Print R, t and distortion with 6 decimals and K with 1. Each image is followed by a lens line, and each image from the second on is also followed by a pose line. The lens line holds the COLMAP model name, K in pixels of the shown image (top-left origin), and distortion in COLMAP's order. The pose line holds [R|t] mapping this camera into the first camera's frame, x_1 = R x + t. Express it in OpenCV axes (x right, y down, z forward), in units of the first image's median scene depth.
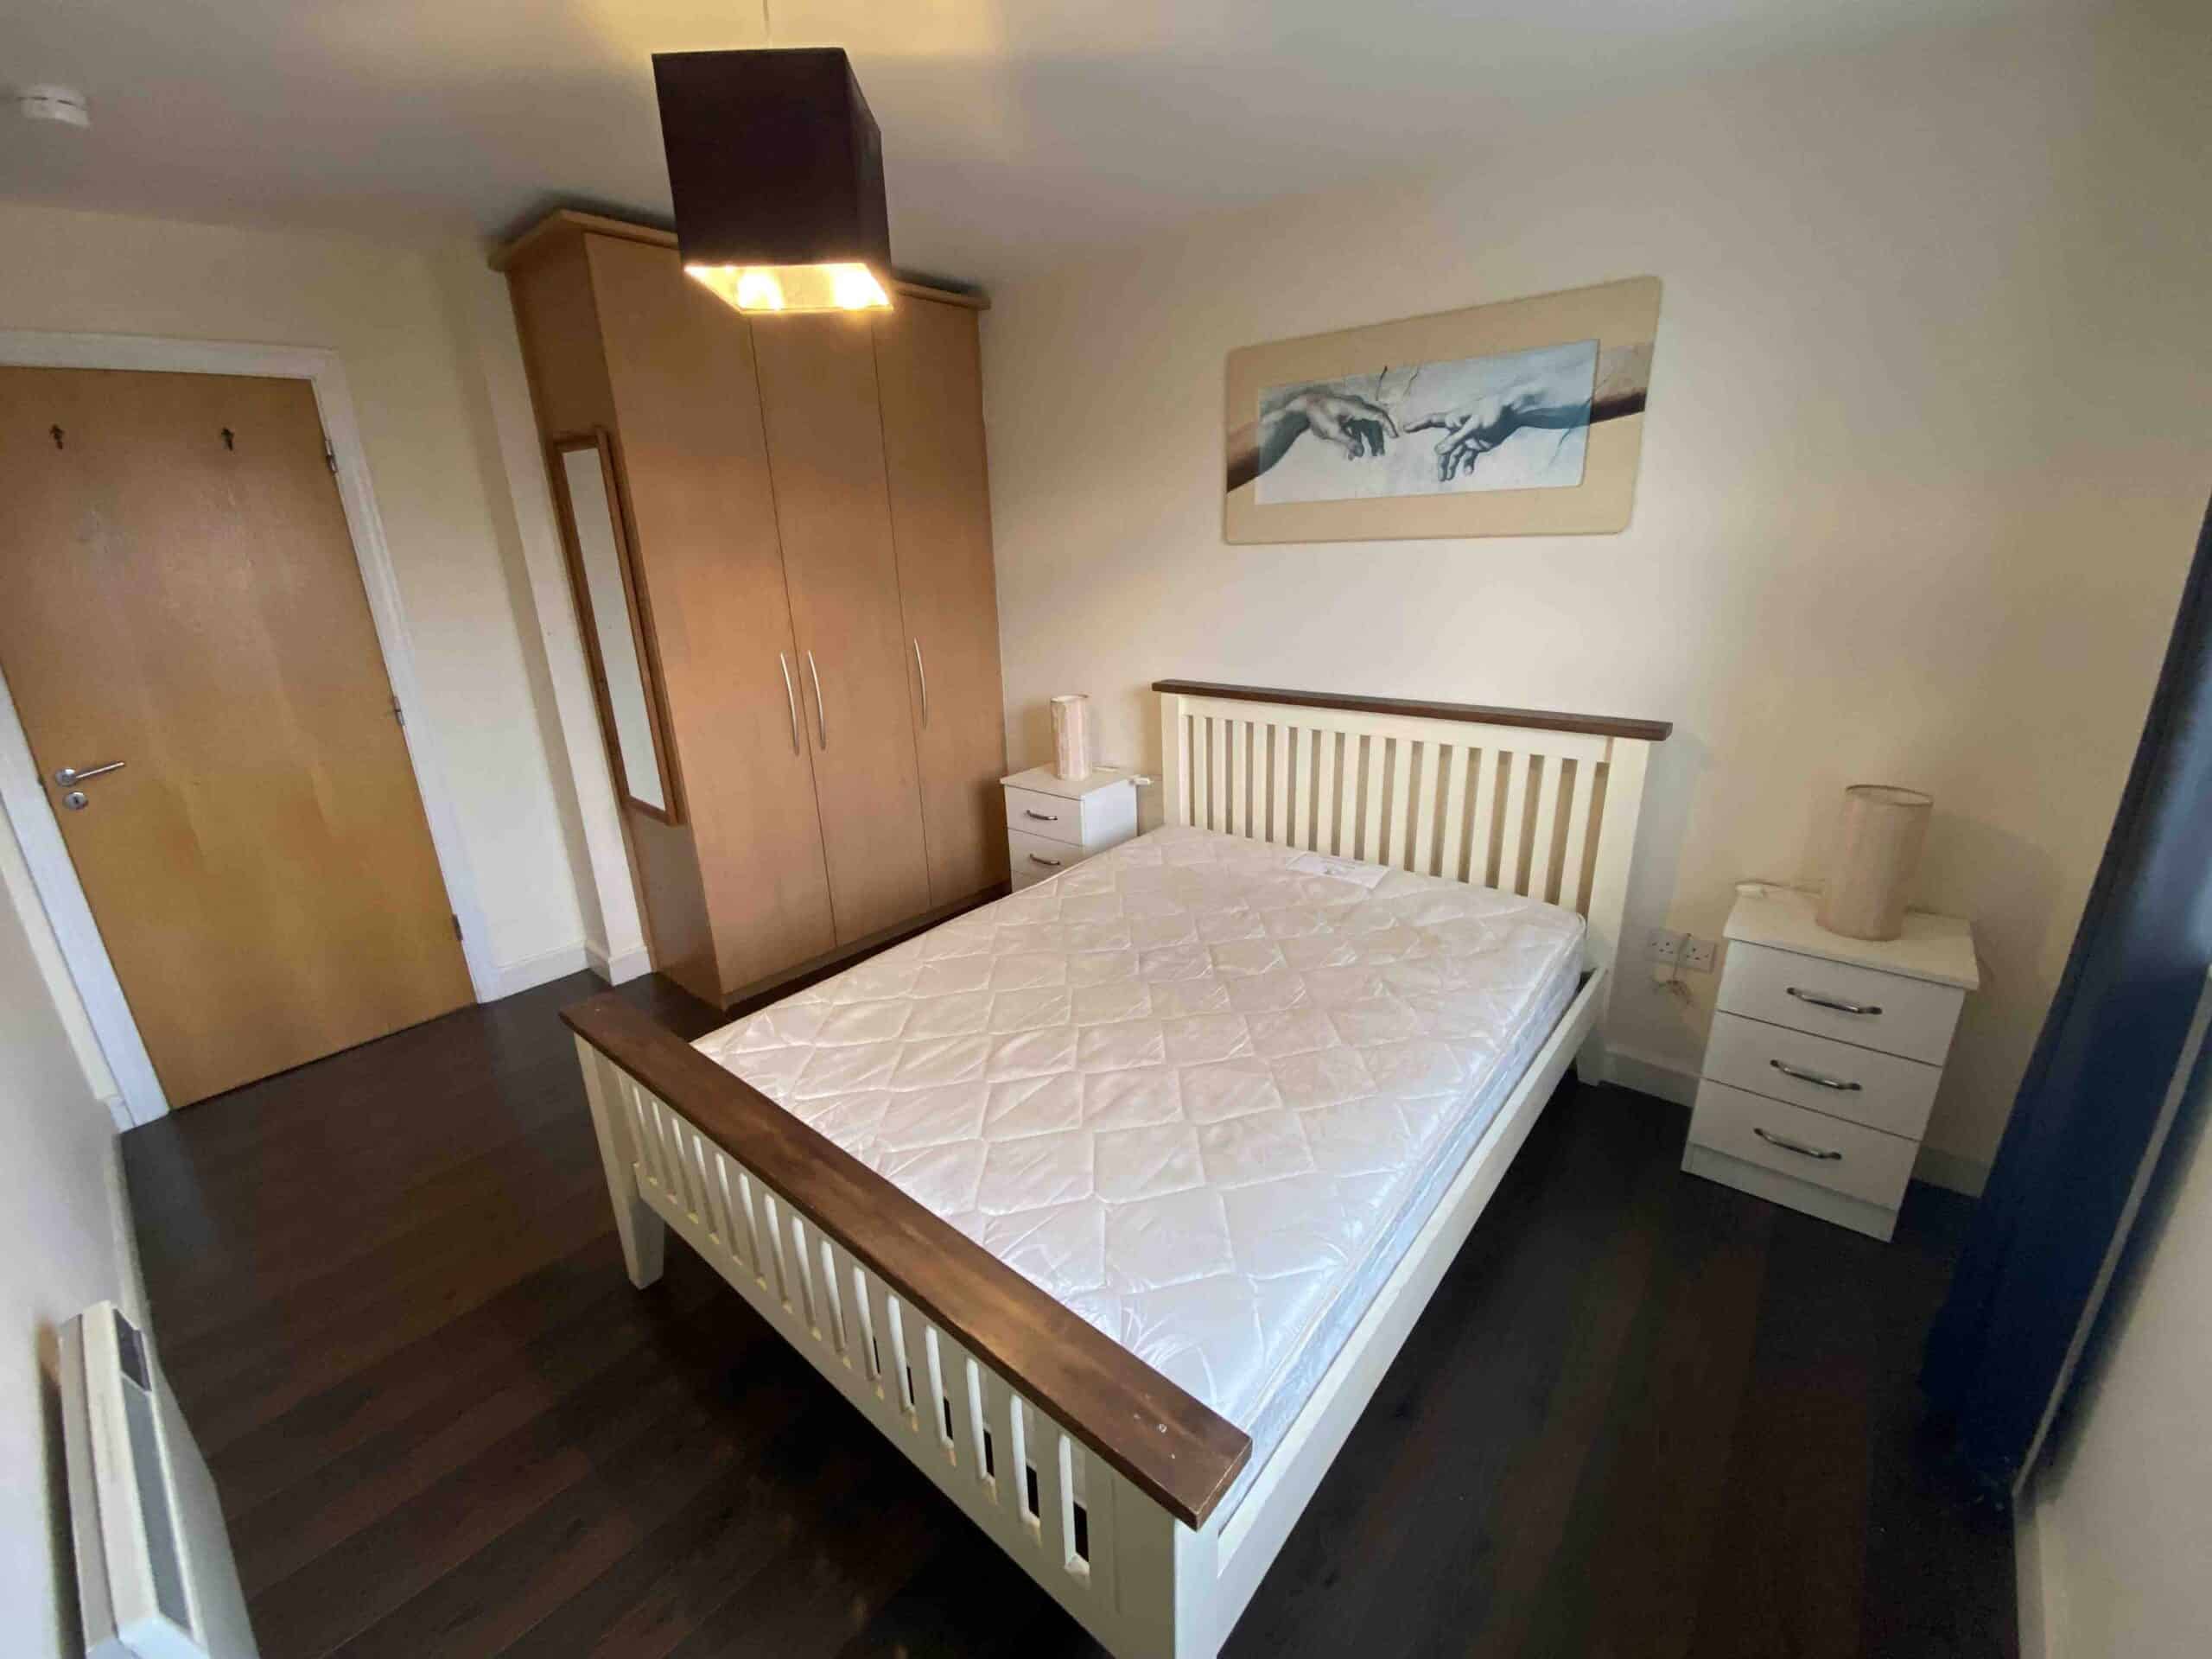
lens RADIAL K [[896.2, 0, 1146.8], [0, 896.2, 823.9], [0, 0, 1]] dist [-0.012882, -0.005137]
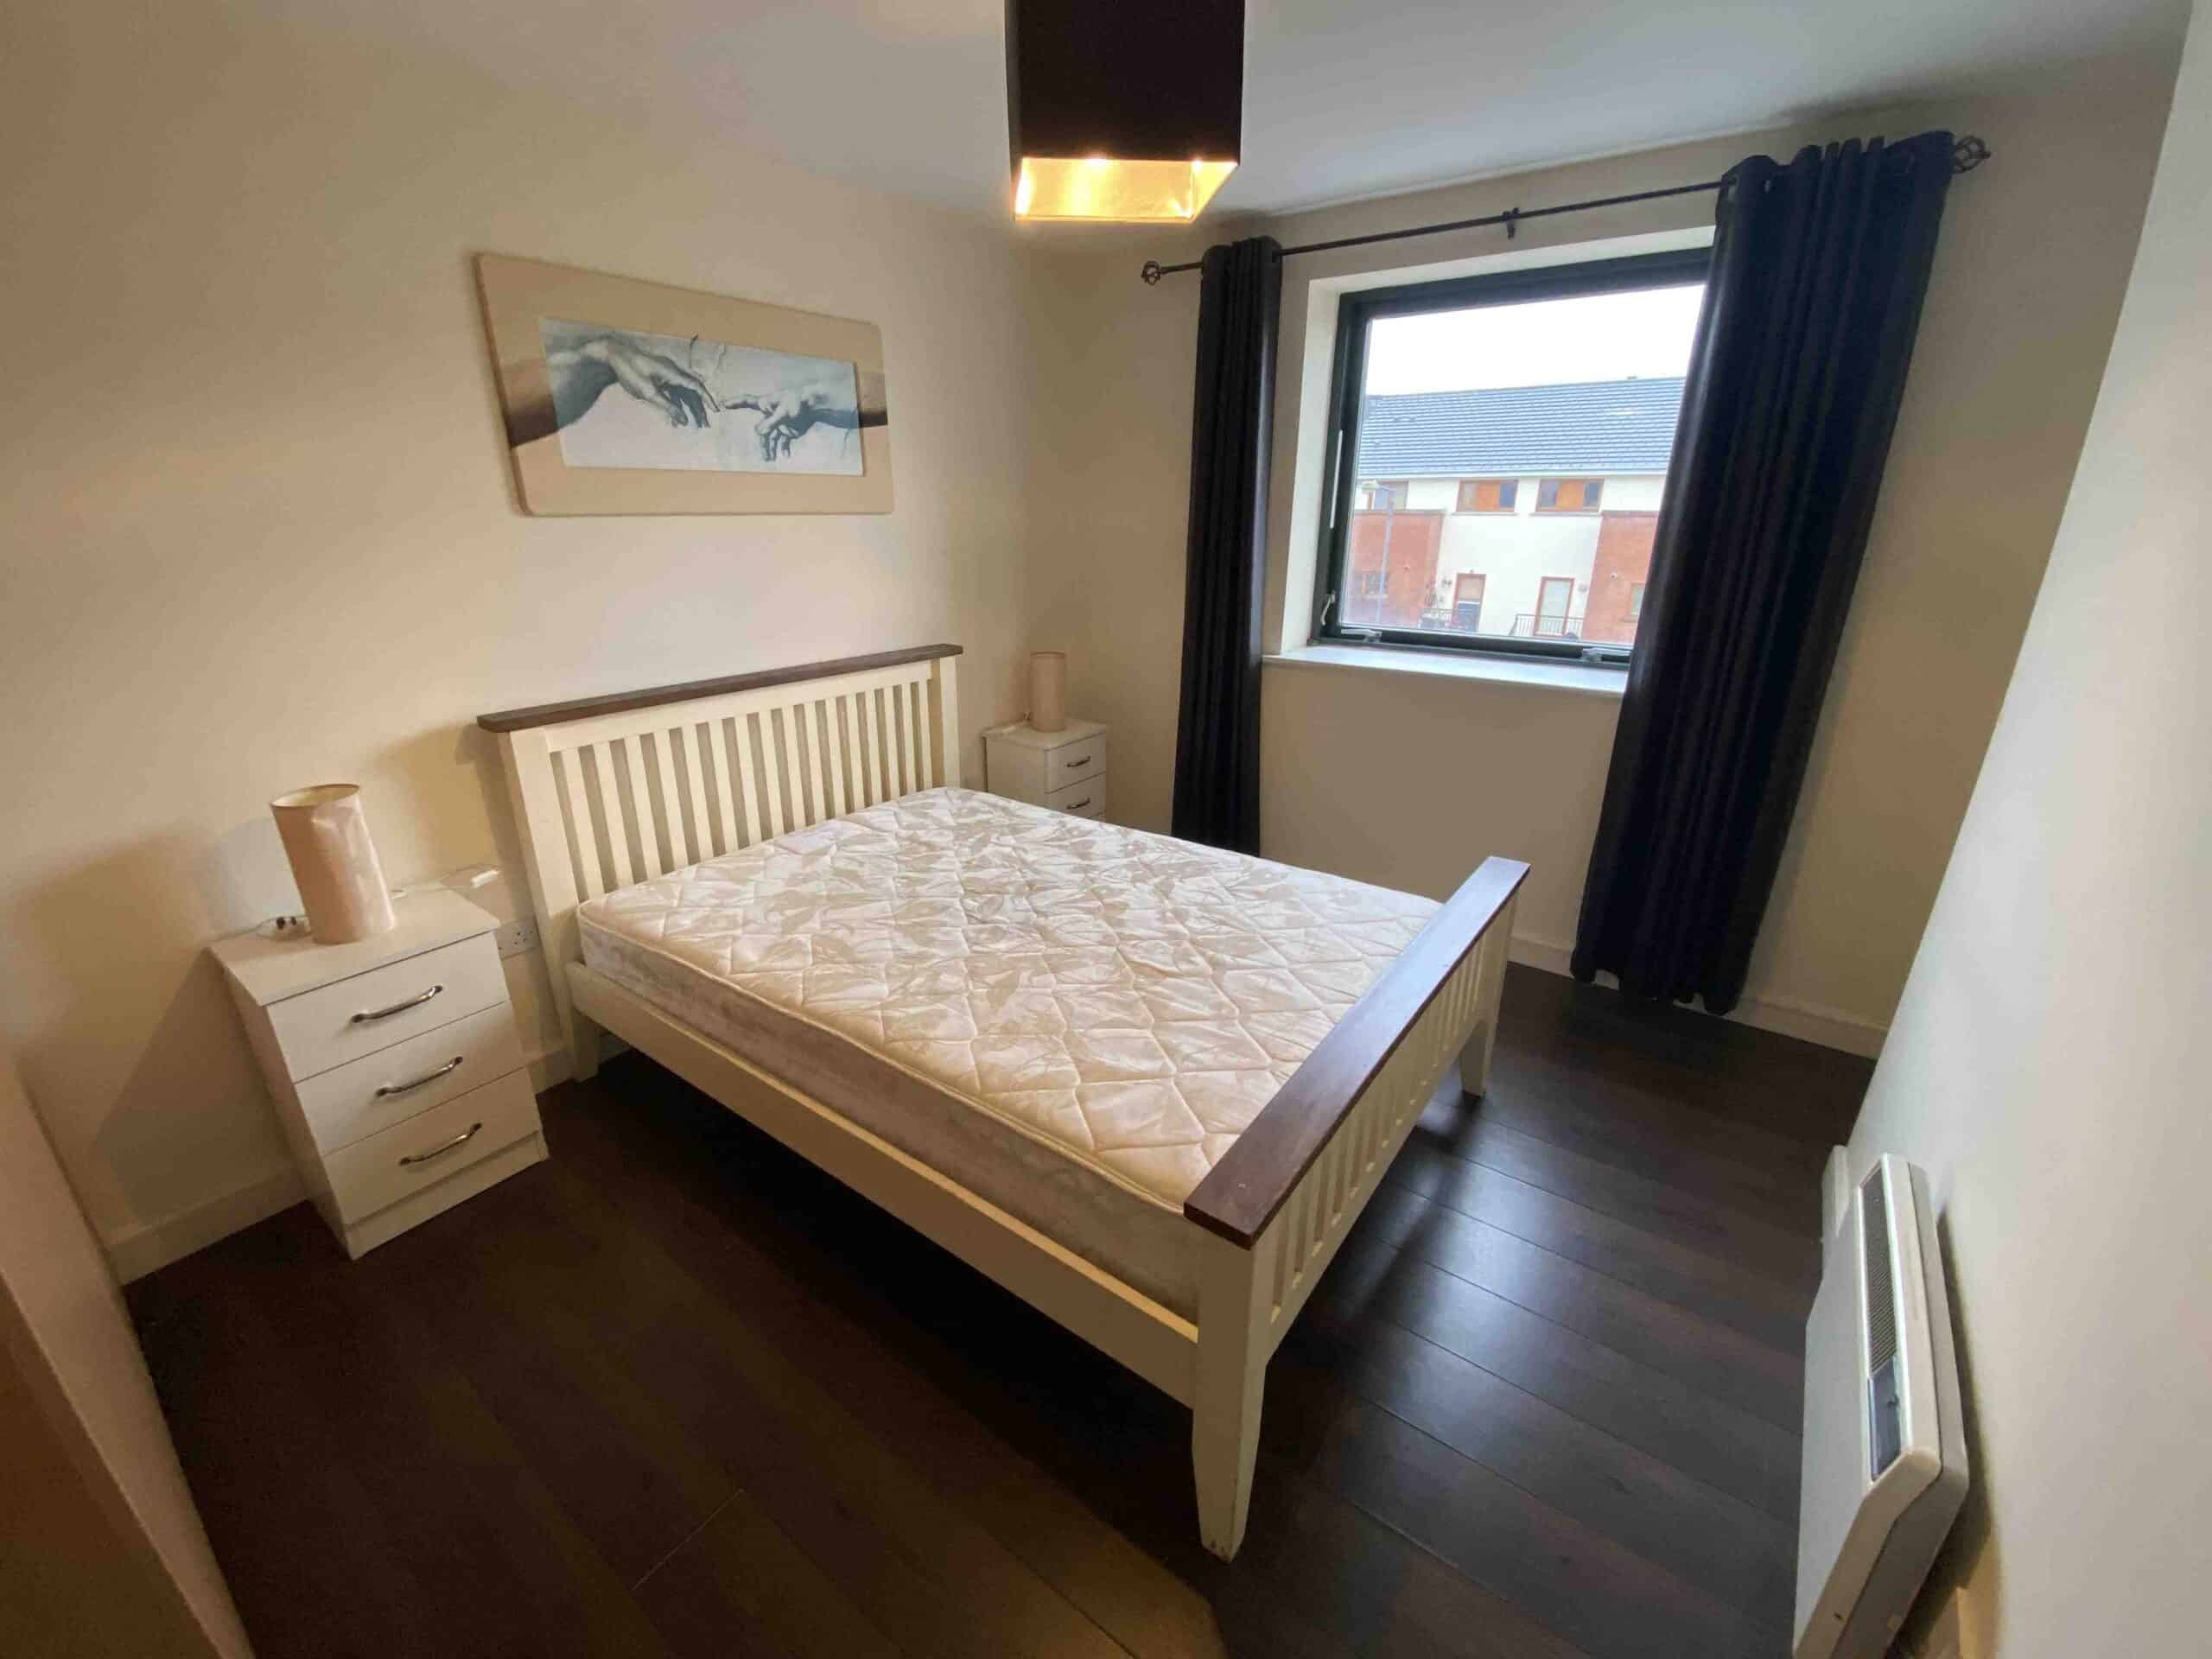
lens RADIAL K [[896.2, 0, 1118.0], [0, 896.2, 830.7], [0, 0, 1]] dist [-0.012882, -0.005137]
pose [[-0.050275, -0.305982, 0.950709, -0.833714], [0.303456, 0.902229, 0.306426, -0.179189], [-0.951518, 0.303904, 0.047492, 0.669771]]
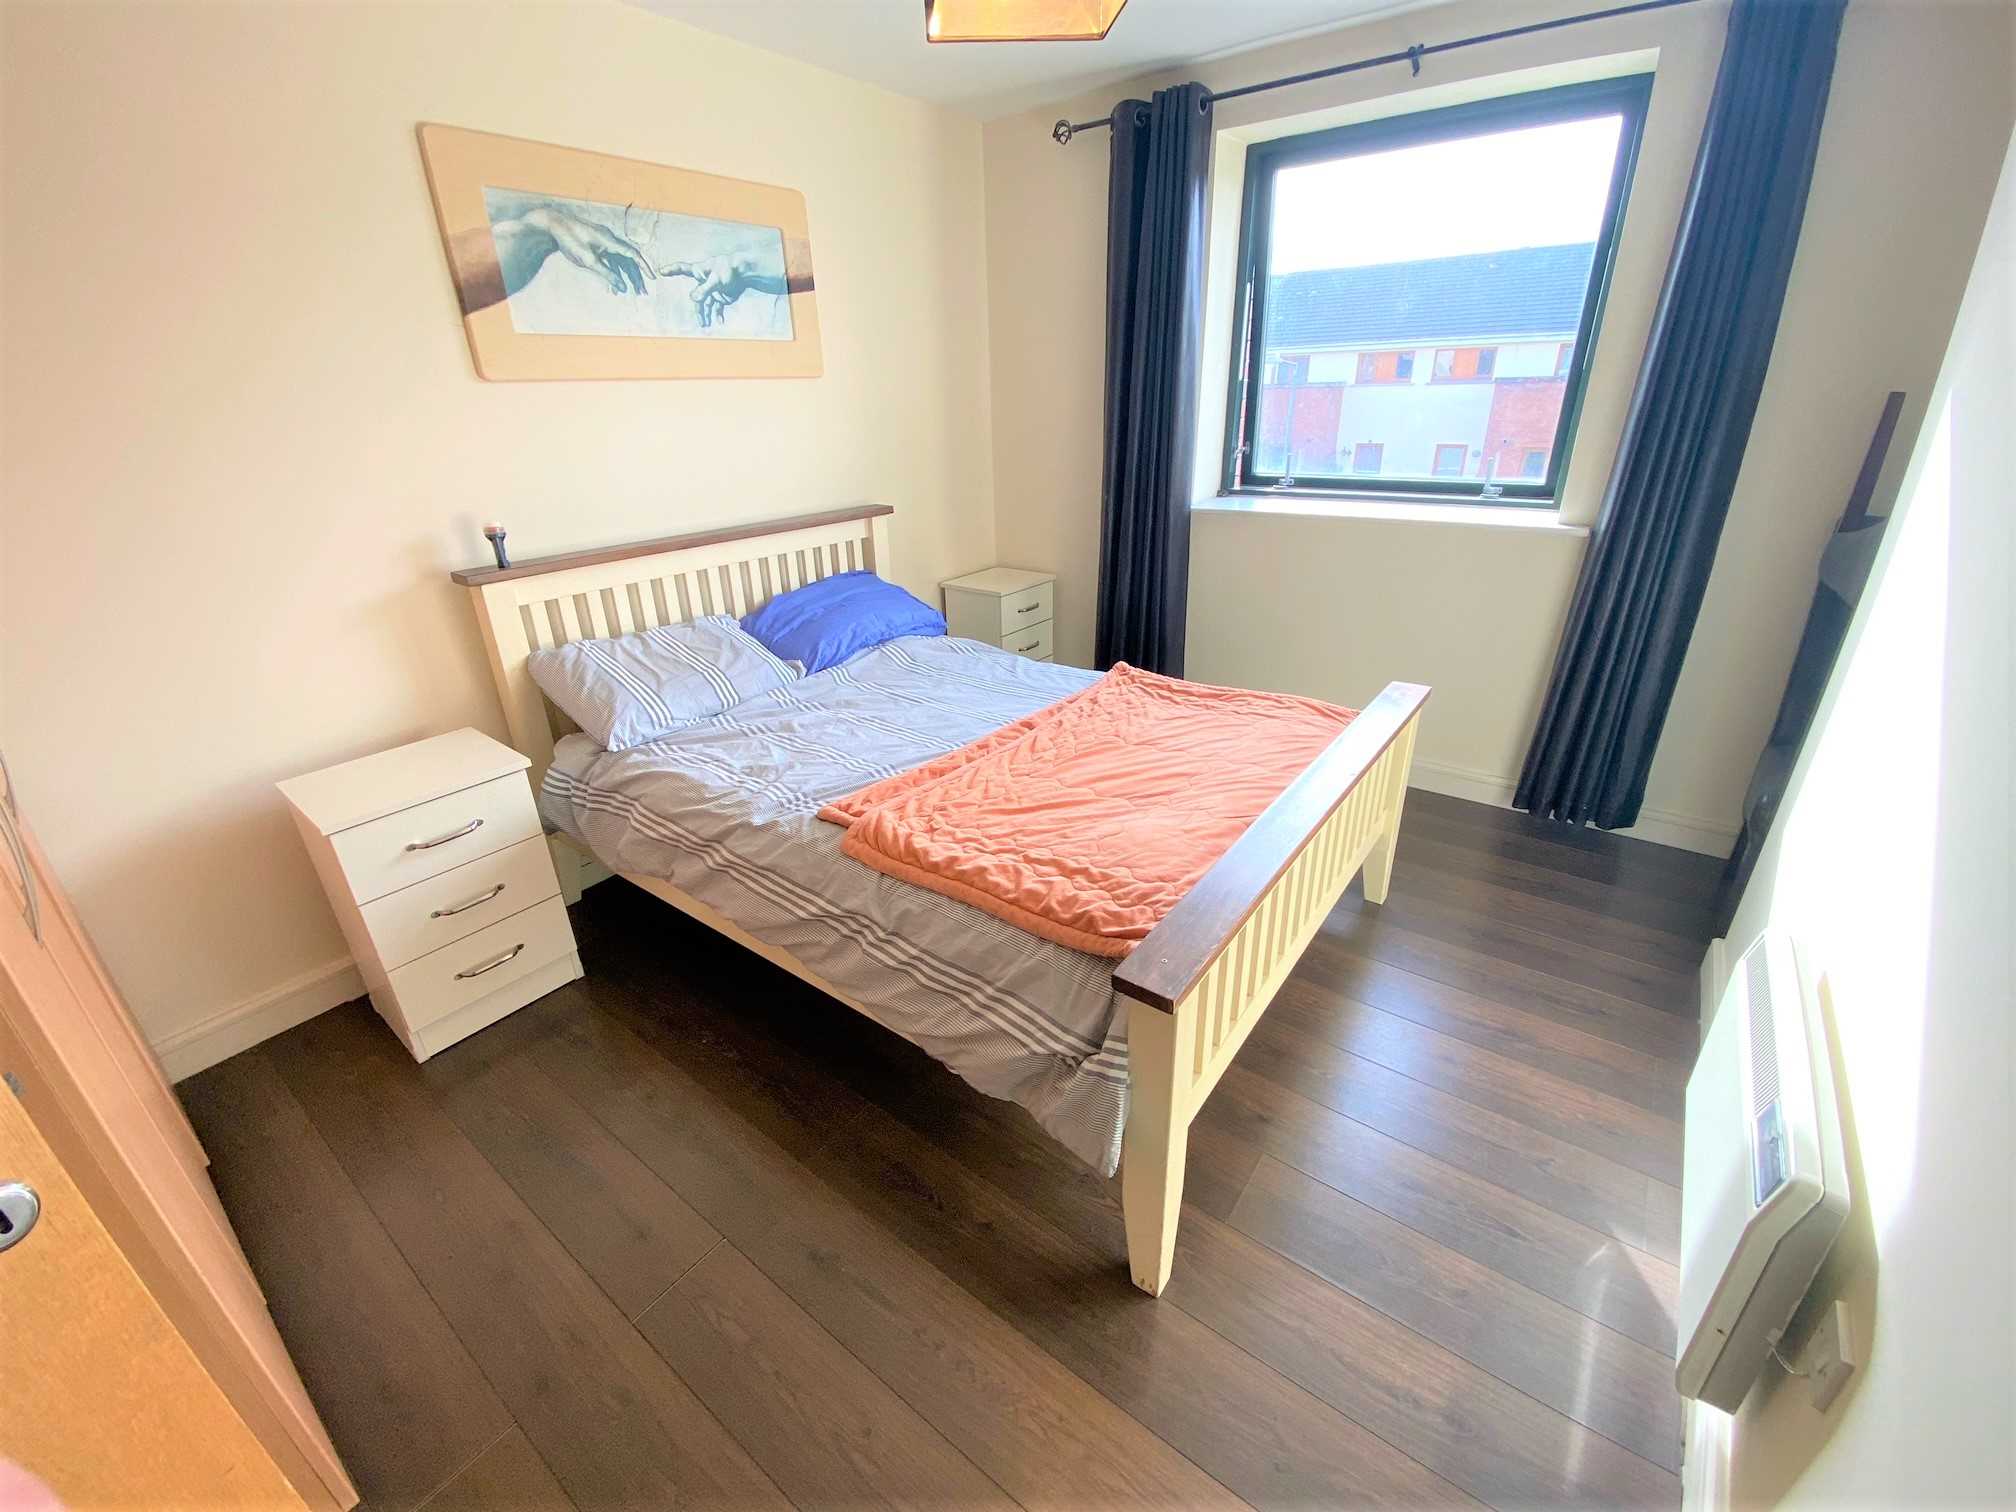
lens RADIAL K [[816.8, 0, 1019.7], [0, 816.8, 756.1], [0, 0, 1]] dist [-0.012882, -0.005137]
pose [[-0.031834, -0.373621, 0.927035, -0.832332], [0.333322, 0.870440, 0.362258, -0.144668], [-0.942275, 0.320533, 0.096827, 0.682032]]
